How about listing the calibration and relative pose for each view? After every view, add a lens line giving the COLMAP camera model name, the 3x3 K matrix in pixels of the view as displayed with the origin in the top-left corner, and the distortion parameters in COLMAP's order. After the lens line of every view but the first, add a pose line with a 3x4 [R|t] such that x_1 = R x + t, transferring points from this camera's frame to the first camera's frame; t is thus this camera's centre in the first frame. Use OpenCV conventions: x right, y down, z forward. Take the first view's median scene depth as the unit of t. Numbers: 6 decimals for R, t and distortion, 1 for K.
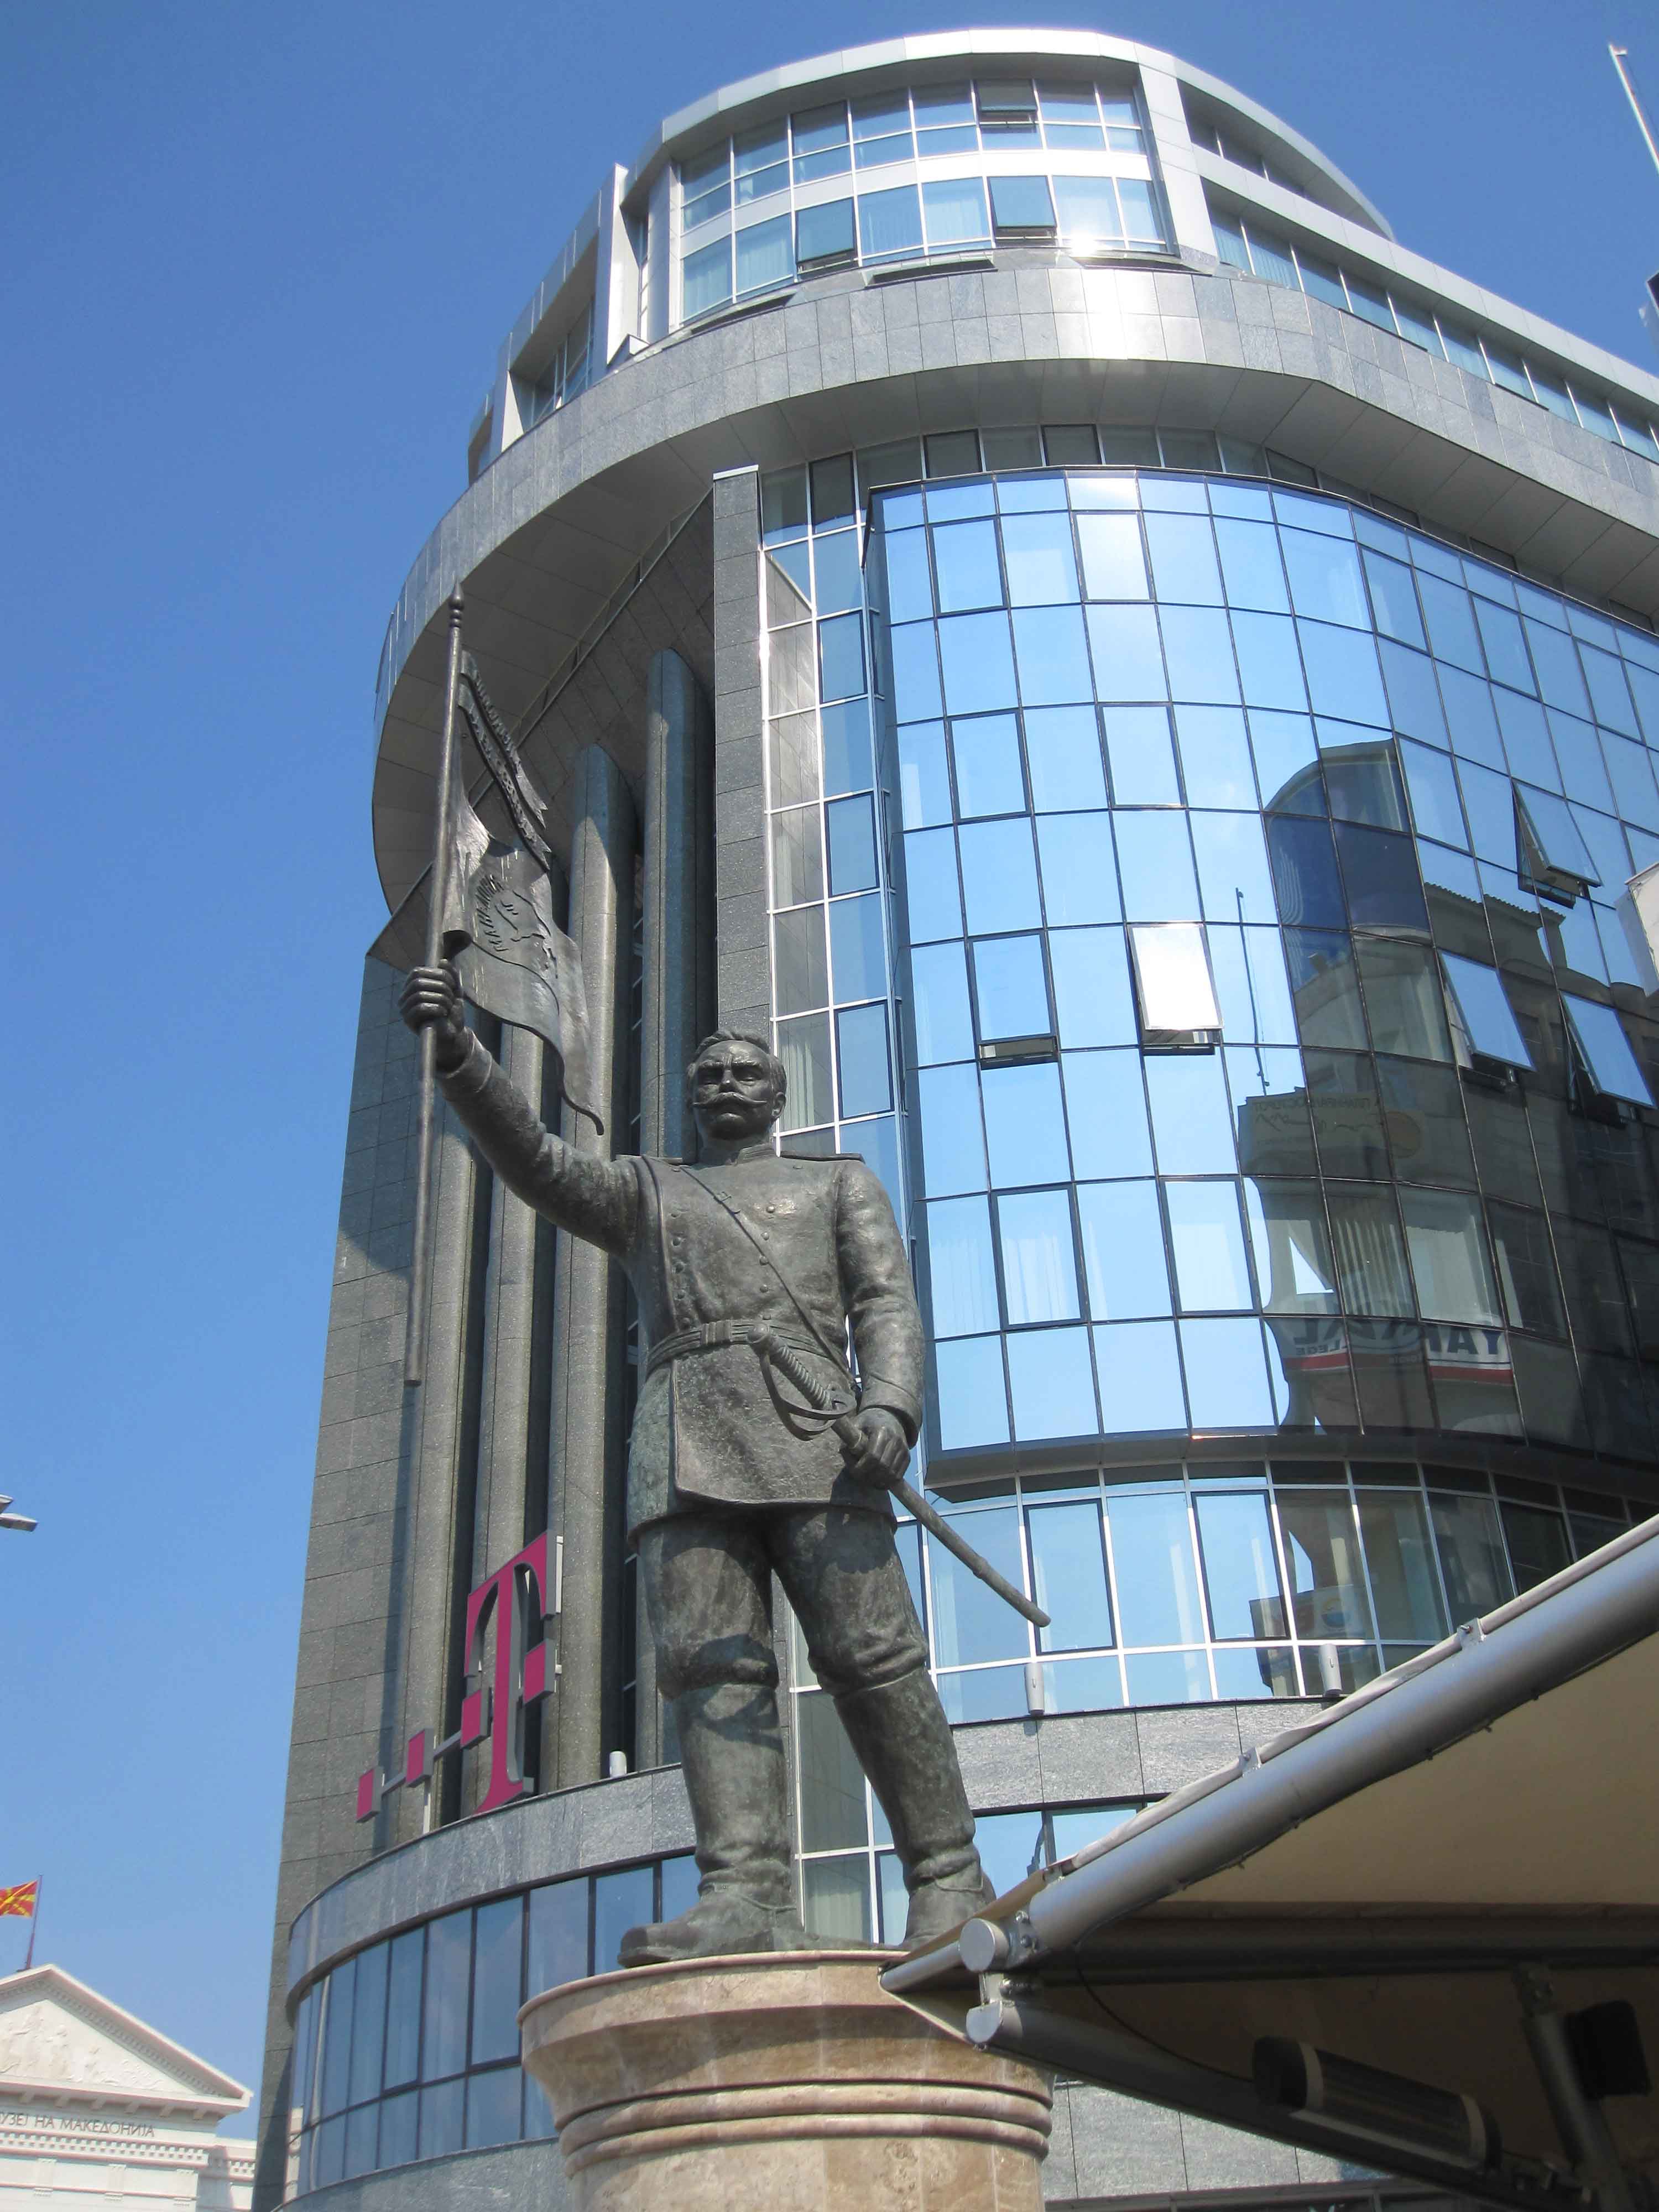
lens RADIAL K [[2179.1, 0, 830.1], [0, 2179.1, 1129.6], [0, 0, 1]] dist [-0.075947, 0.023687]
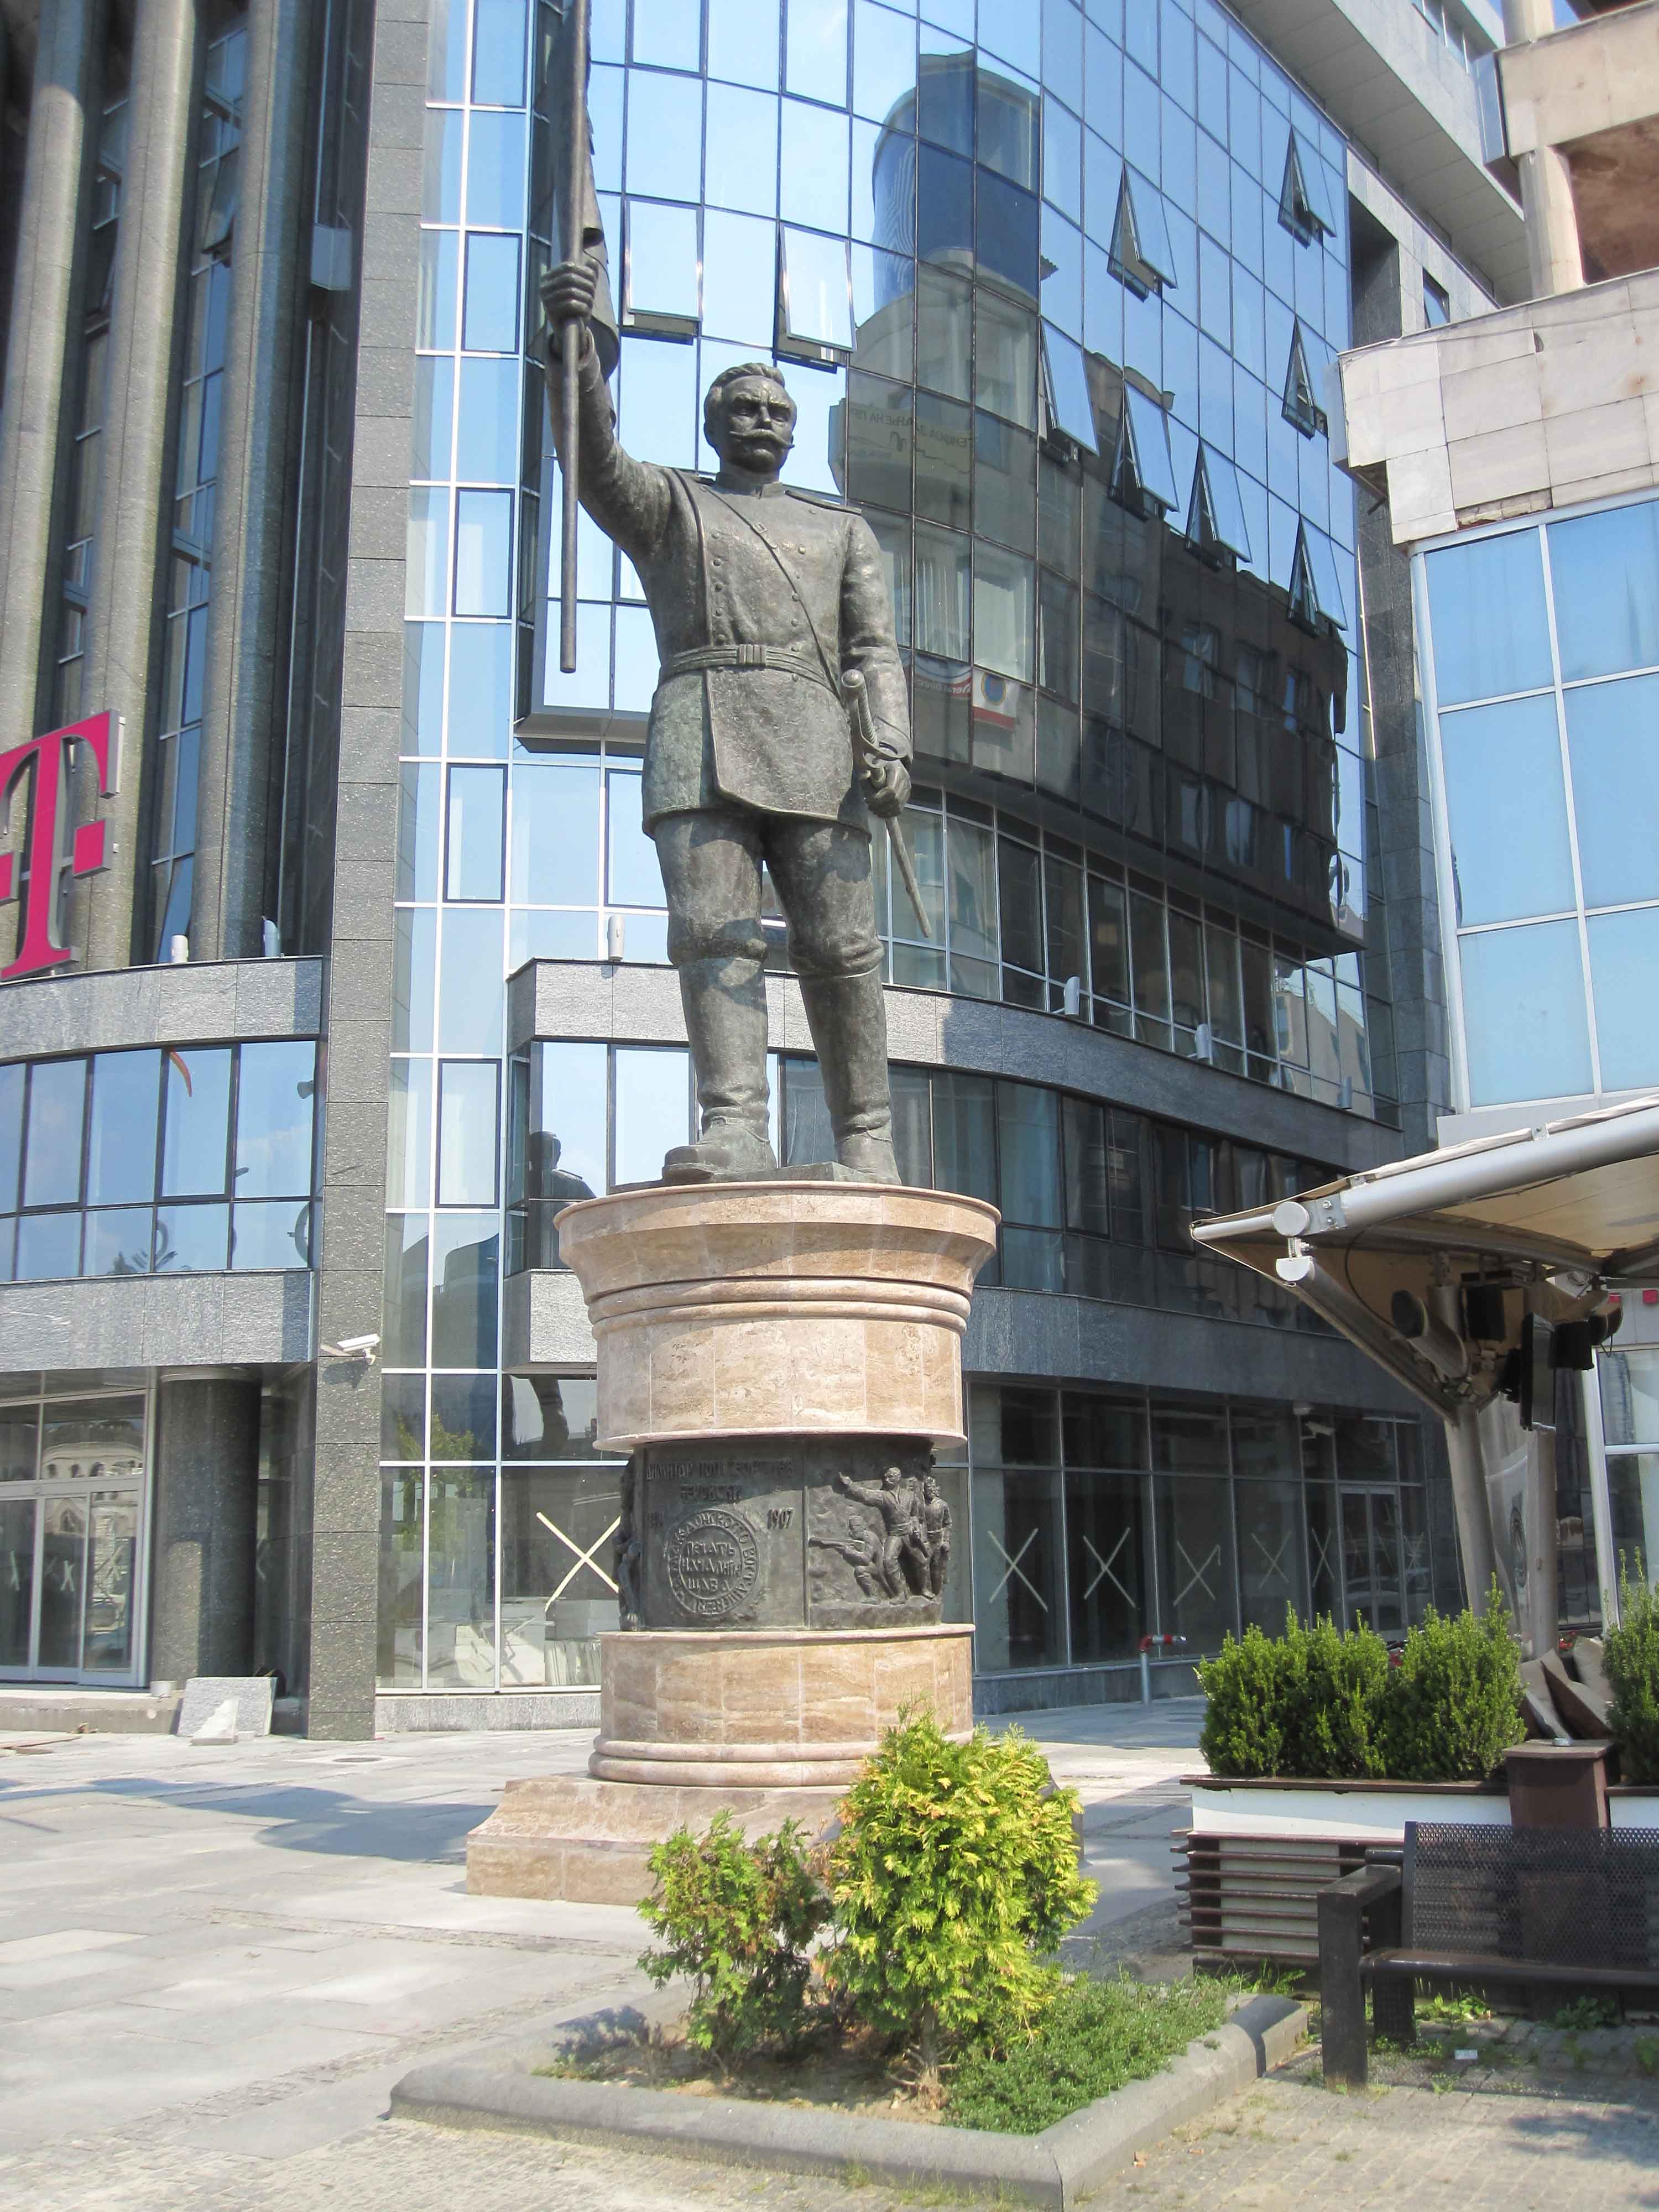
lens RADIAL K [[2179.1, 0, 830.1], [0, 2179.1, 1129.6], [0, 0, 1]] dist [-0.075947, 0.023687]
pose [[0.921859, 0.104553, 0.373155, -0.408558], [-0.228102, 0.924834, 0.304386, -0.031590], [-0.313281, -0.365719, 0.876416, -0.097097]]
